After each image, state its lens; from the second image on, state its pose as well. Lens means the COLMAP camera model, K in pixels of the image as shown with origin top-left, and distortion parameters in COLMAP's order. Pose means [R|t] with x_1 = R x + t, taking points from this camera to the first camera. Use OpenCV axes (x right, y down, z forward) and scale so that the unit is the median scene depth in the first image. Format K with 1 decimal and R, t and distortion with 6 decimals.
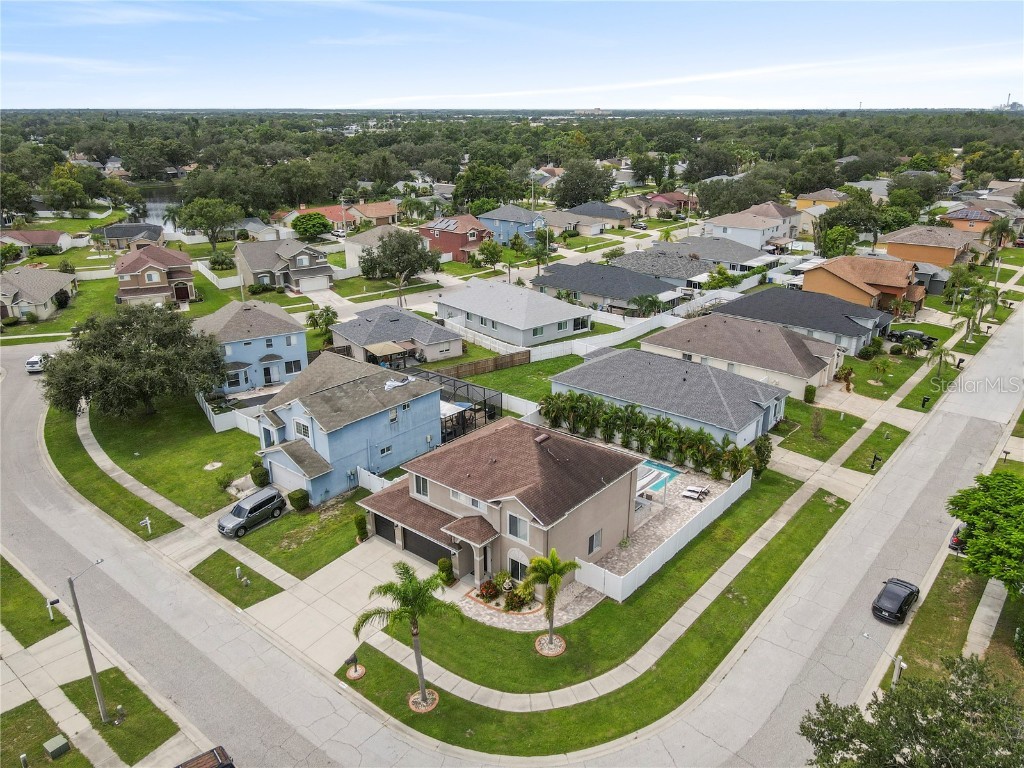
lens RADIAL K [[751.9, 0, 517.7], [0, 751.9, 380.1], [0, 0, 1]] dist [-0.005908, 0.044219]
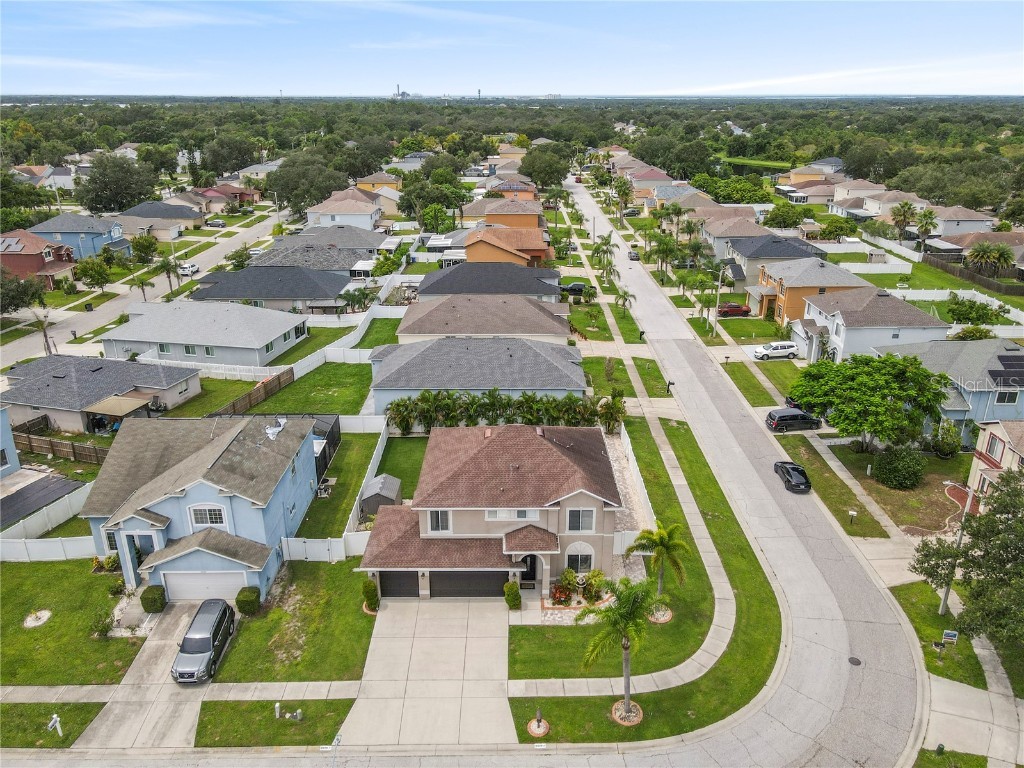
lens RADIAL K [[751.9, 0, 517.7], [0, 751.9, 380.1], [0, 0, 1]] dist [-0.005908, 0.044219]
pose [[0.767061, -0.226621, 0.600217, -0.472137], [0.217626, 0.971978, 0.088865, -0.068218], [-0.603536, 0.062458, 0.794885, 0.193929]]
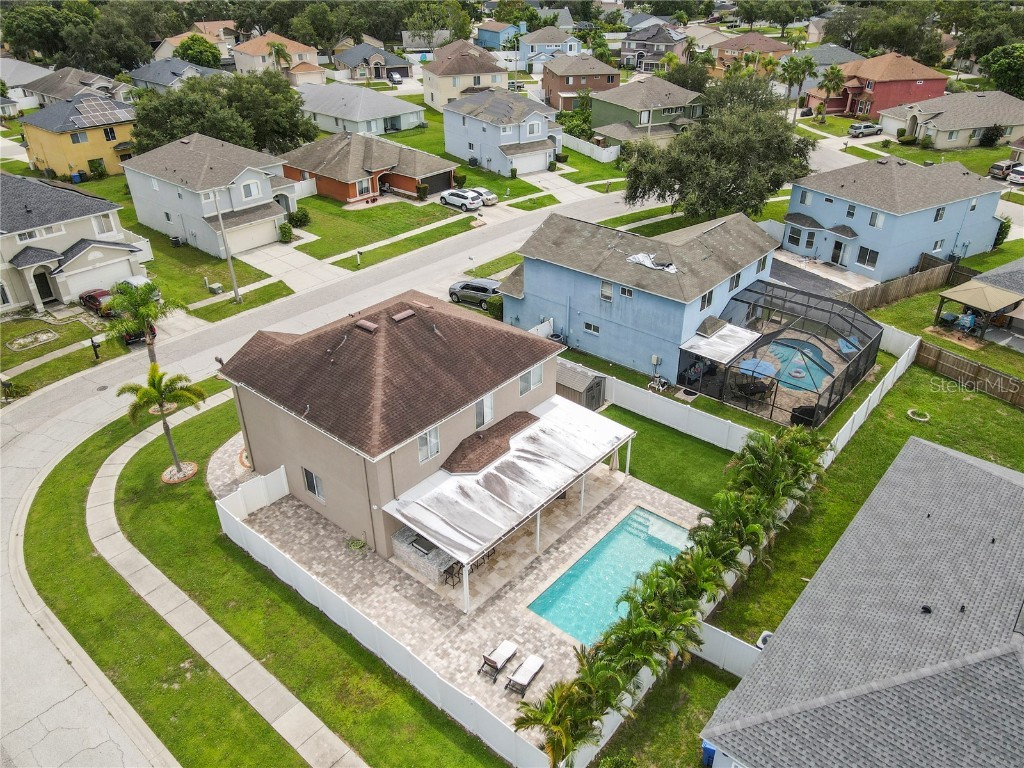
lens RADIAL K [[751.0, 0, 516.7], [0, 751.0, 379.0], [0, 0, 1]] dist [0.013603, 0.010166]
pose [[-0.013370, 0.502642, -0.864391, 0.543940], [-0.339763, 0.810749, 0.476705, -0.215863], [0.940416, 0.300061, 0.159939, 0.863133]]
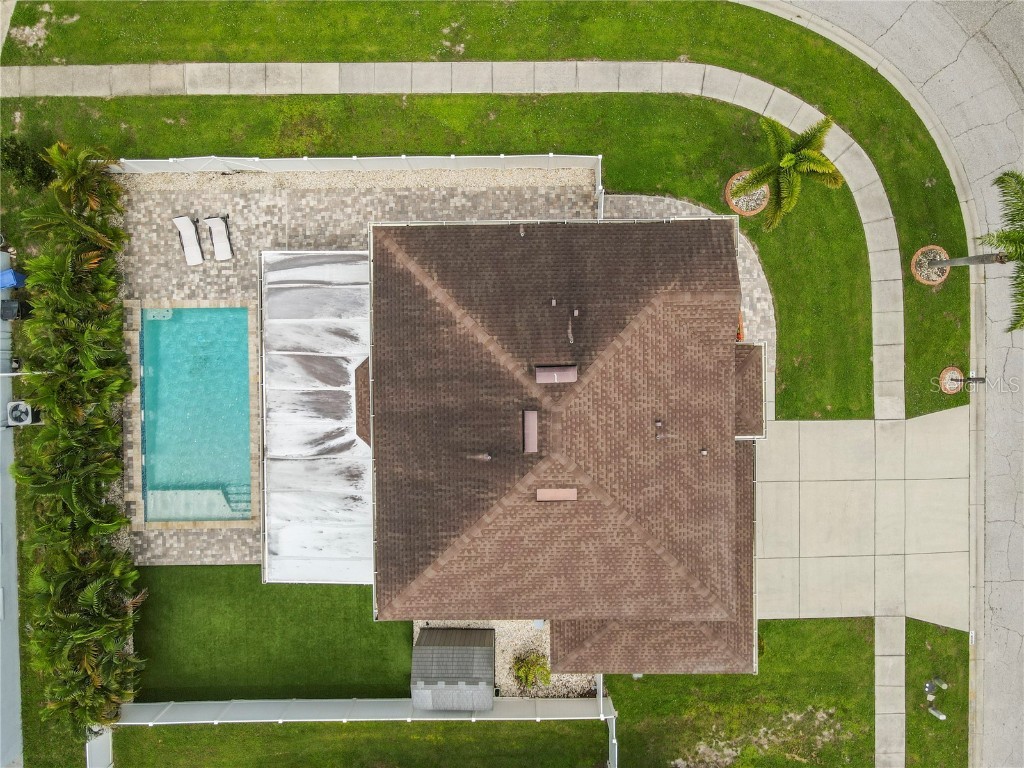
lens RADIAL K [[751.0, 0, 516.7], [0, 751.0, 379.0], [0, 0, 1]] dist [0.013603, 0.010166]
pose [[-0.643848, -0.765100, -0.009096, 0.039977], [0.272785, -0.240629, 0.931497, -0.271821], [-0.714877, 0.597261, 0.363636, 0.720736]]
